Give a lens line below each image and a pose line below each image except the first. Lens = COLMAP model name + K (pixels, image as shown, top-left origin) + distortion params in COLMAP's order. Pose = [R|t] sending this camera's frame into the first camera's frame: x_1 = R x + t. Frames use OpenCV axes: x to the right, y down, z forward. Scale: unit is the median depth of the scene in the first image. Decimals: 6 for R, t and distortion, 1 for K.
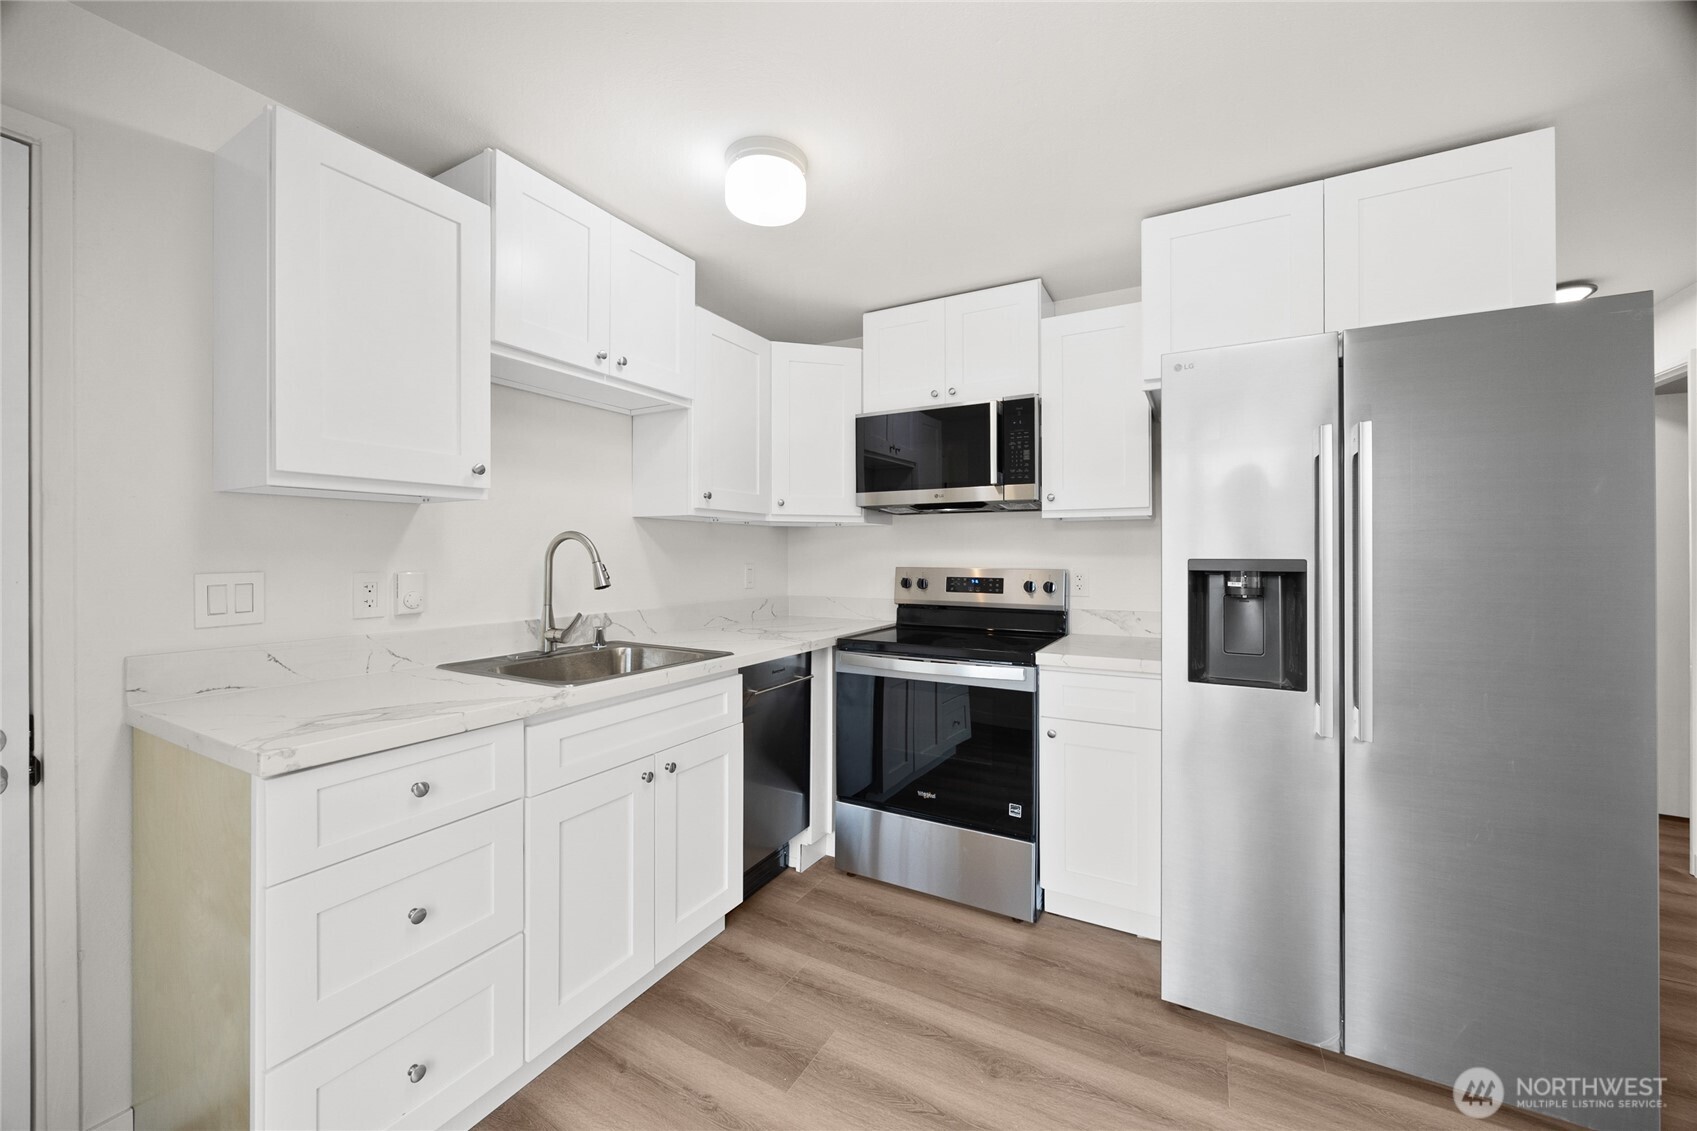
lens RADIAL K [[647.4, 0, 843.4], [0, 647.4, 552.4], [0, 0, 1]] dist [0.000932, -0.000462]
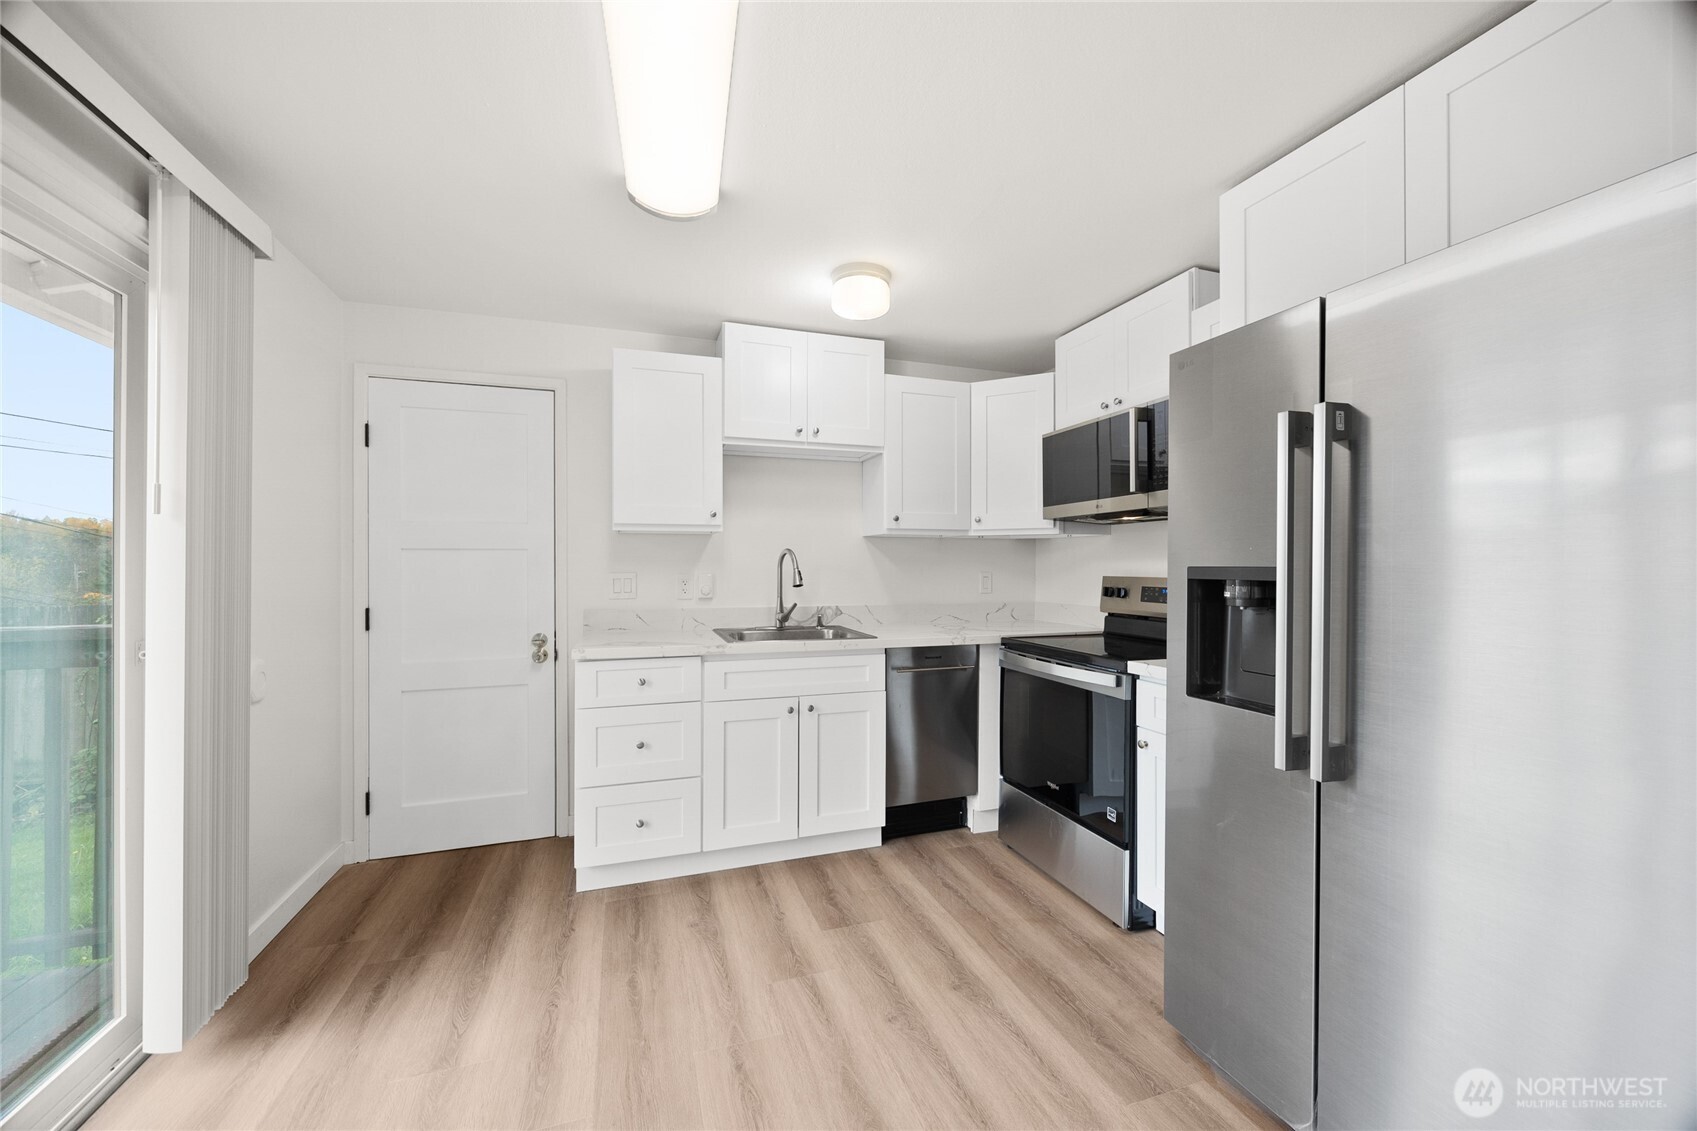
lens RADIAL K [[647.4, 0, 849.3], [0, 647.4, 562.3], [0, 0, 1]] dist [0.000932, -0.000462]
pose [[0.746227, -0.003408, -0.665683, 0.732642], [0.003093, 0.999994, -0.001651, 0.003021], [0.665684, -0.000827, 0.746233, -0.037743]]
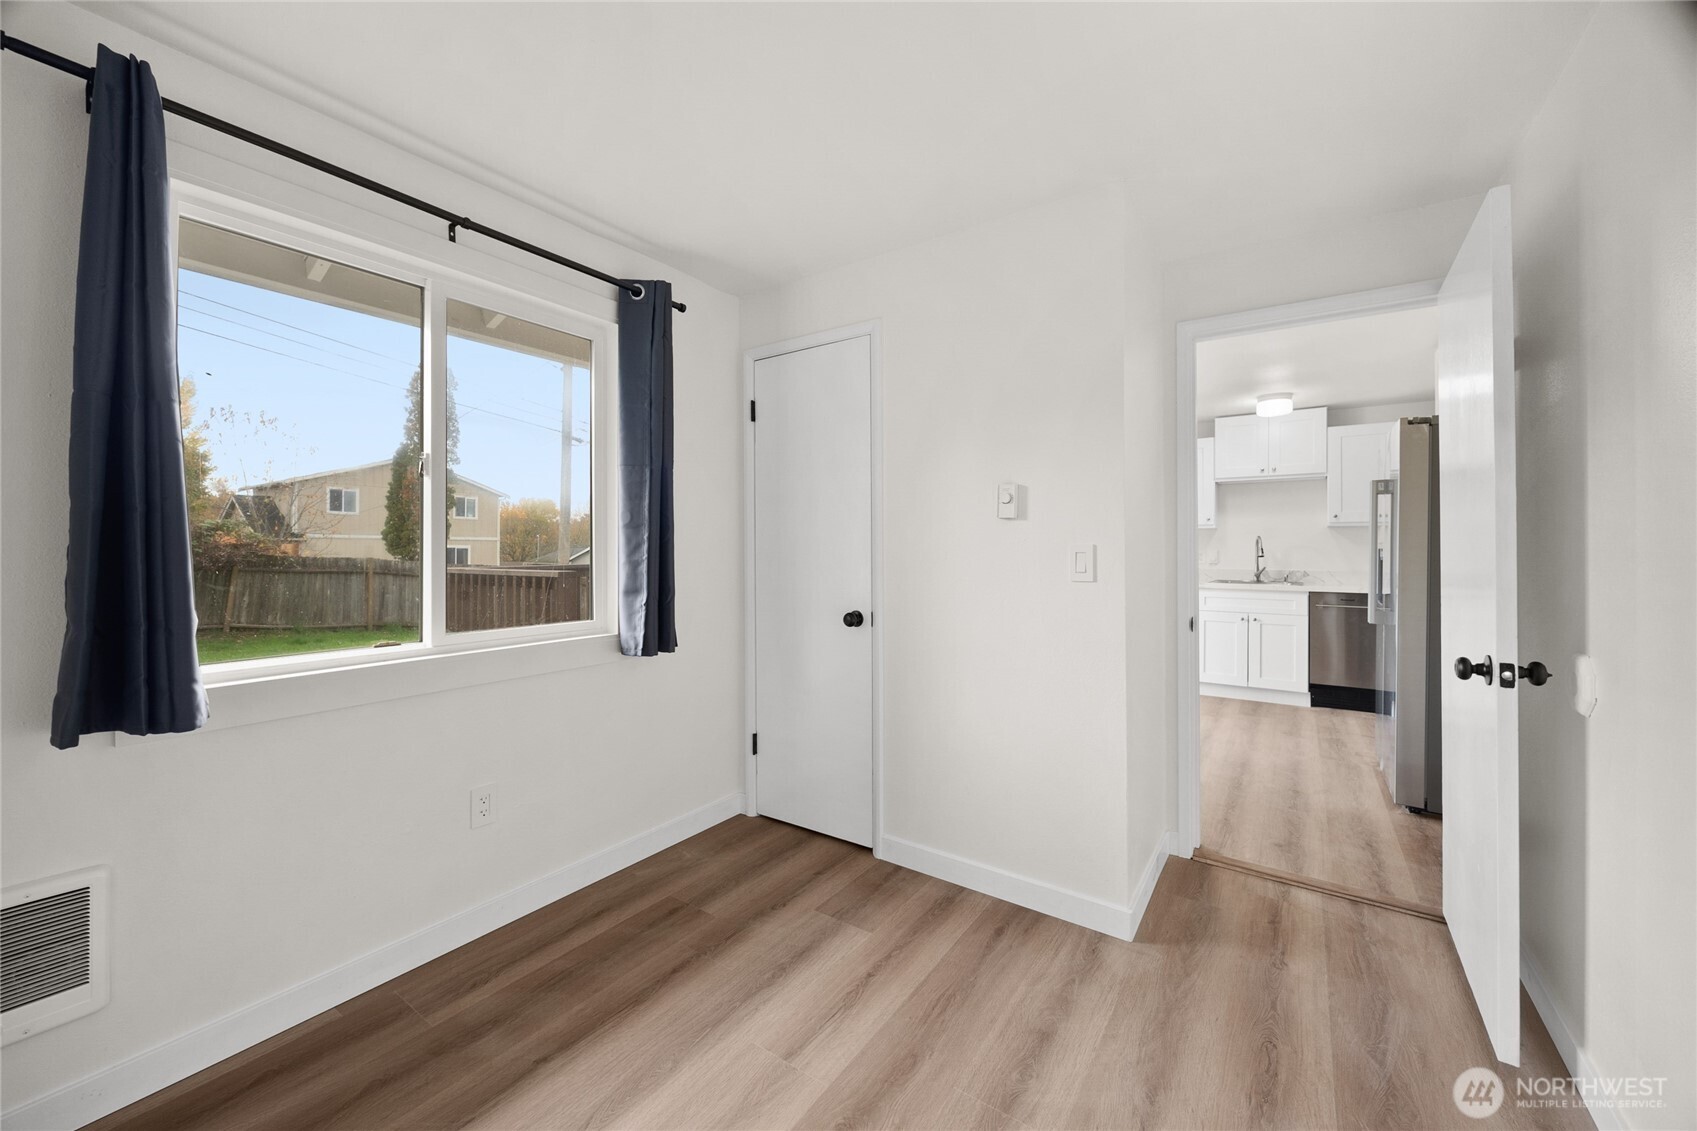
lens RADIAL K [[647.4, 0, 845.8], [0, 647.4, 548.5], [0, 0, 1]] dist [0.000932, -0.000462]
pose [[-0.097597, -0.007105, -0.995201, 2.546564], [-0.002145, 0.999974, -0.006929, 0.044178], [0.995224, 0.001459, -0.097609, -0.466505]]
